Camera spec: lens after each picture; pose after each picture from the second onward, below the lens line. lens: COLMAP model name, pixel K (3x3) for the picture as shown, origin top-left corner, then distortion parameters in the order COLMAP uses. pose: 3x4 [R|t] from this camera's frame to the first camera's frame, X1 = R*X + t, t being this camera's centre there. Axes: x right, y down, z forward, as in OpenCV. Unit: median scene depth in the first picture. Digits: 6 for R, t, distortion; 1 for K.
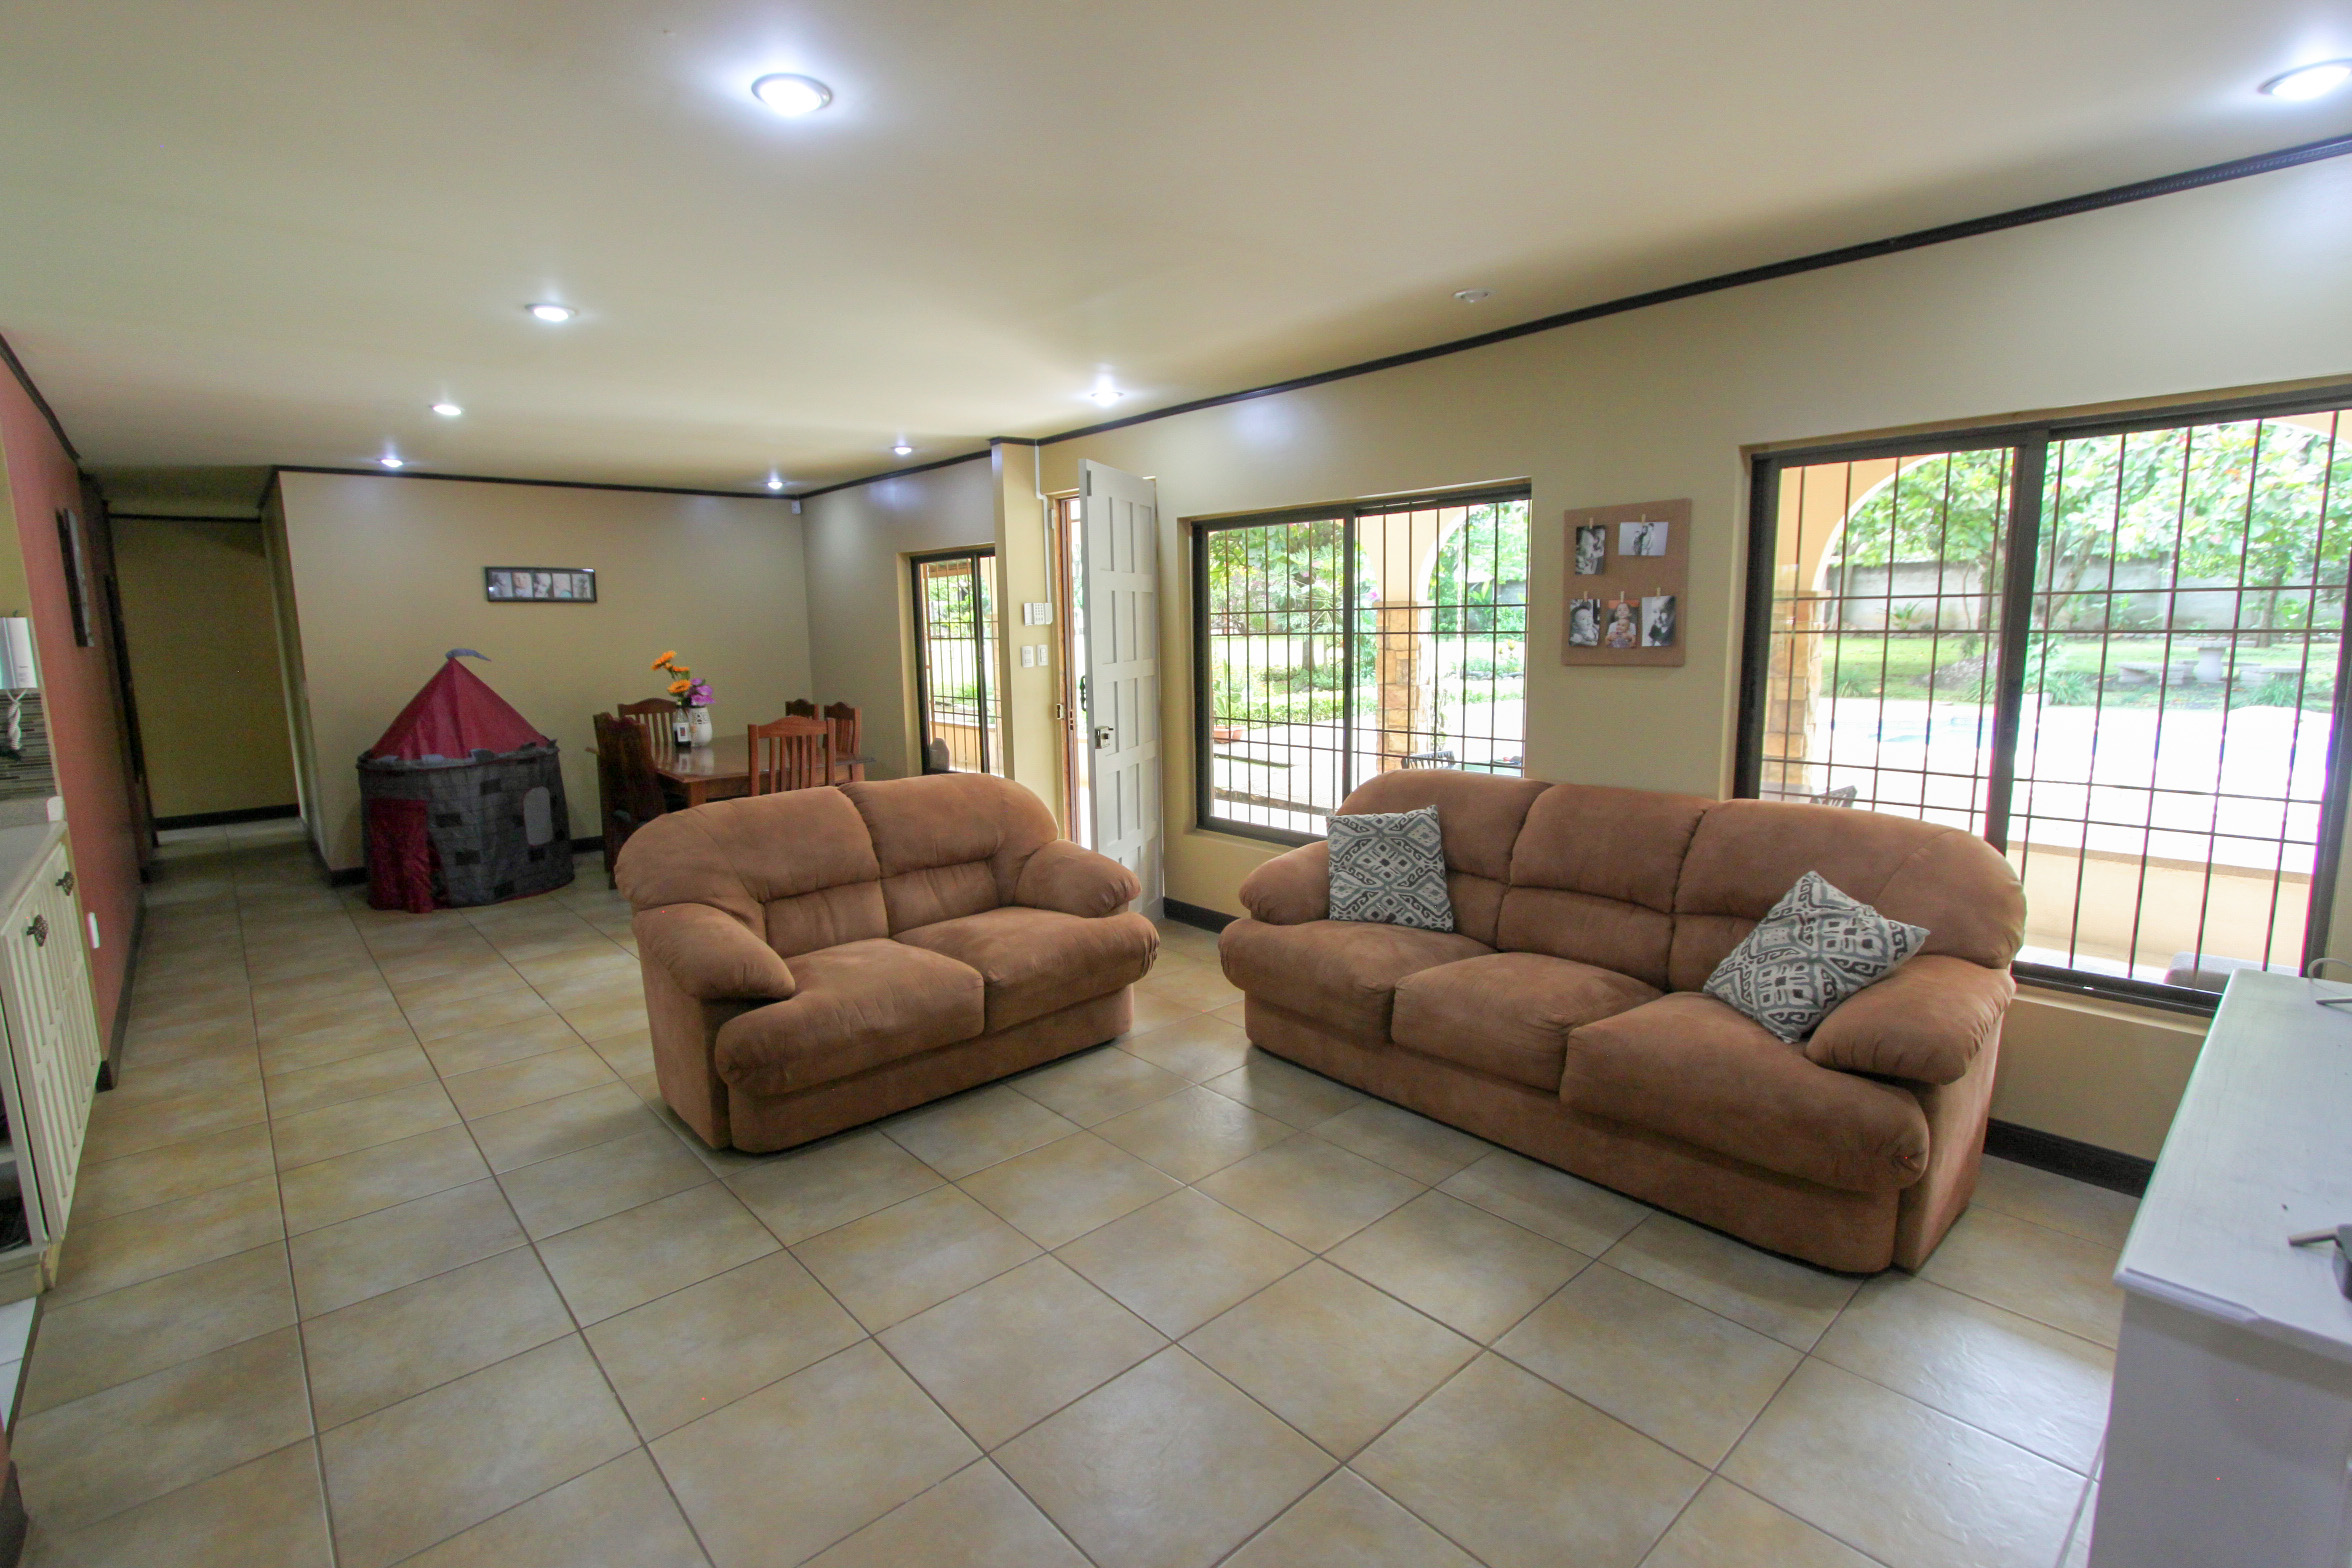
lens RADIAL K [[1091.2, 0, 1171.8], [0, 1091.2, 777.9], [0, 0, 1]] dist [-0.007929, 0.000081]
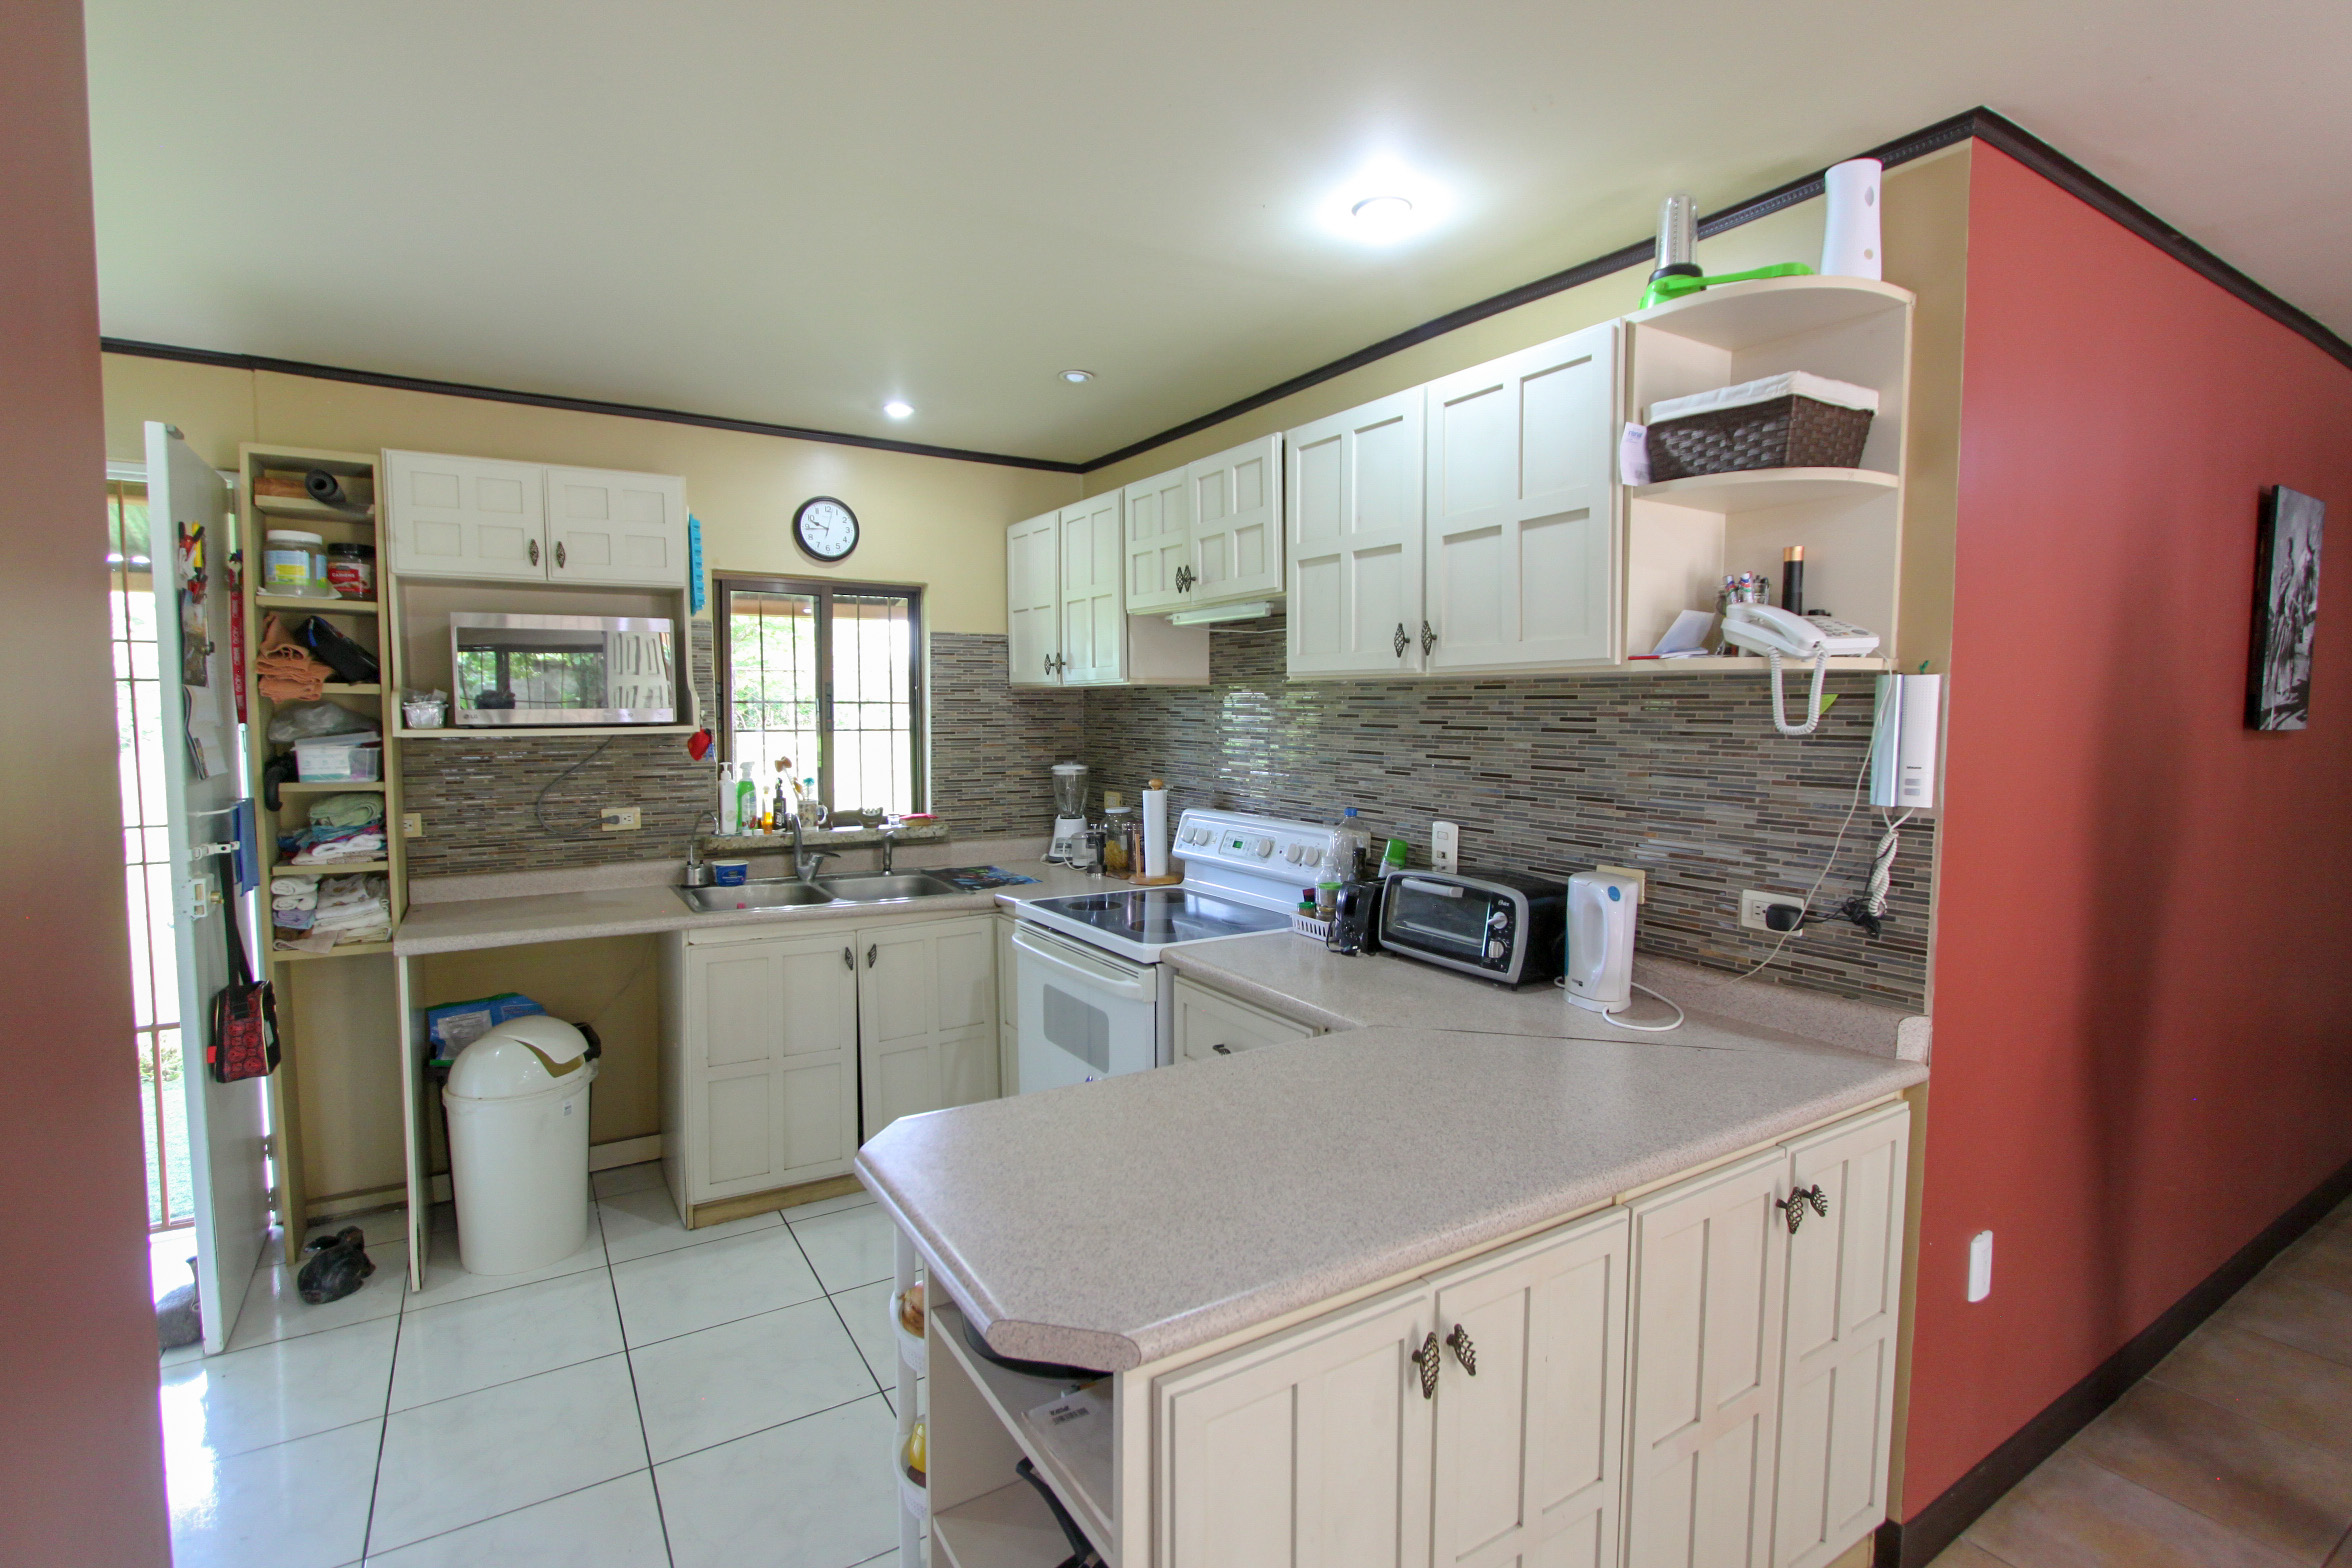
lens RADIAL K [[1091.2, 0, 1171.8], [0, 1091.2, 777.9], [0, 0, 1]] dist [-0.007929, 0.000081]
pose [[-0.169680, 0.082955, -0.982002, -0.418846], [-0.143905, 0.983685, 0.107962, -0.089975], [0.974936, 0.159634, -0.154974, 0.638936]]
